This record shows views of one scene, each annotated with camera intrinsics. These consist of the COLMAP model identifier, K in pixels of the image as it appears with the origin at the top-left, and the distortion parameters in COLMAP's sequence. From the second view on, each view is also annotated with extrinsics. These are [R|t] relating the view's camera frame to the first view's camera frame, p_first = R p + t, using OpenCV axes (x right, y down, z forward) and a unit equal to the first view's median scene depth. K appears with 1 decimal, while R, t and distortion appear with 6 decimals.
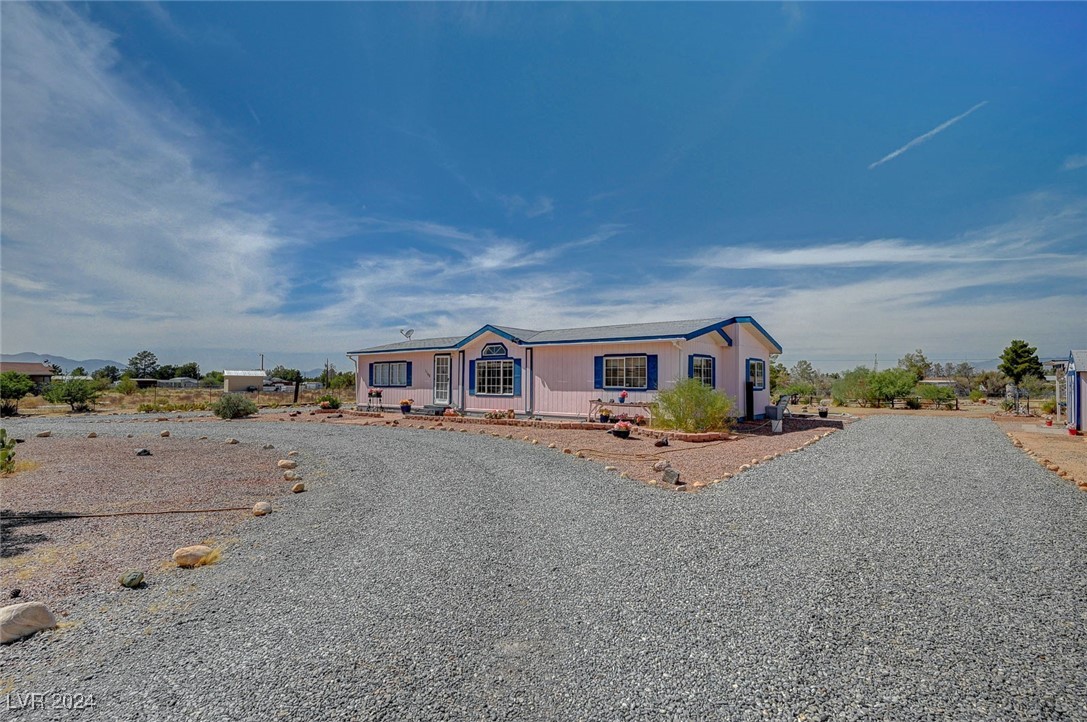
lens RADIAL K [[563.4, 0, 519.0], [0, 563.4, 349.3], [0, 0, 1]] dist [0.000442, 0.003746]
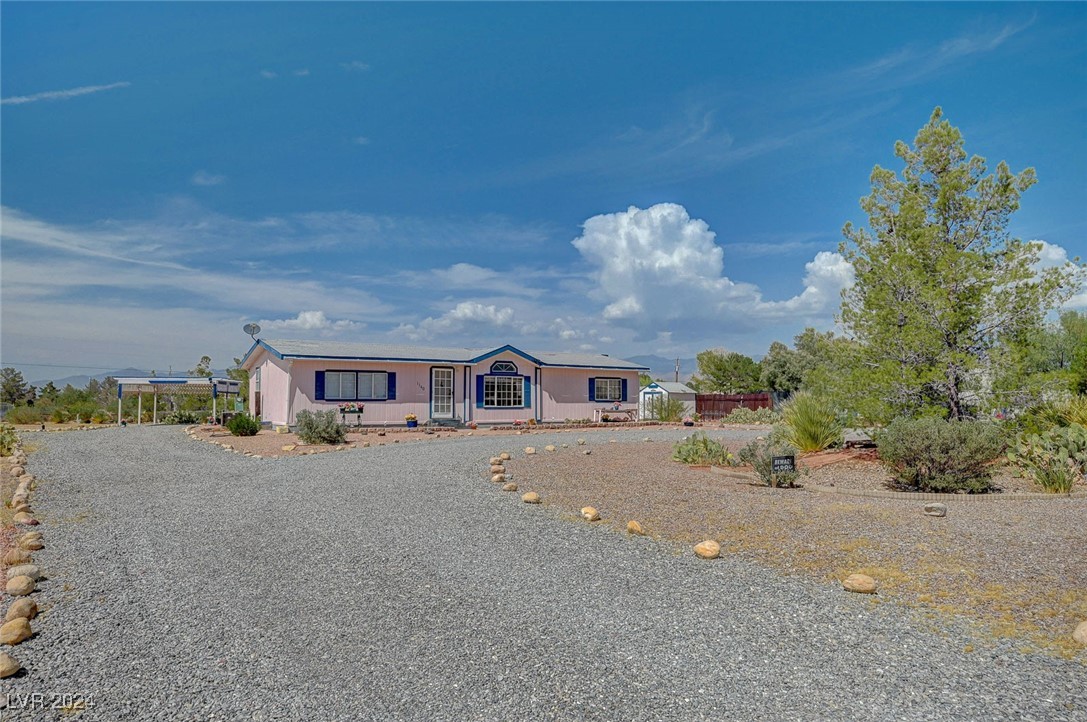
lens RADIAL K [[724.1, 0, 551.8], [0, 724.1, 364.9], [0, 0, 1]] dist [-0.007008, -0.003889]
pose [[0.284759, 0.044083, 0.957585, -1.376618], [-0.058280, 0.997890, -0.028607, 0.031924], [-0.956826, -0.047662, 0.286728, 0.490962]]
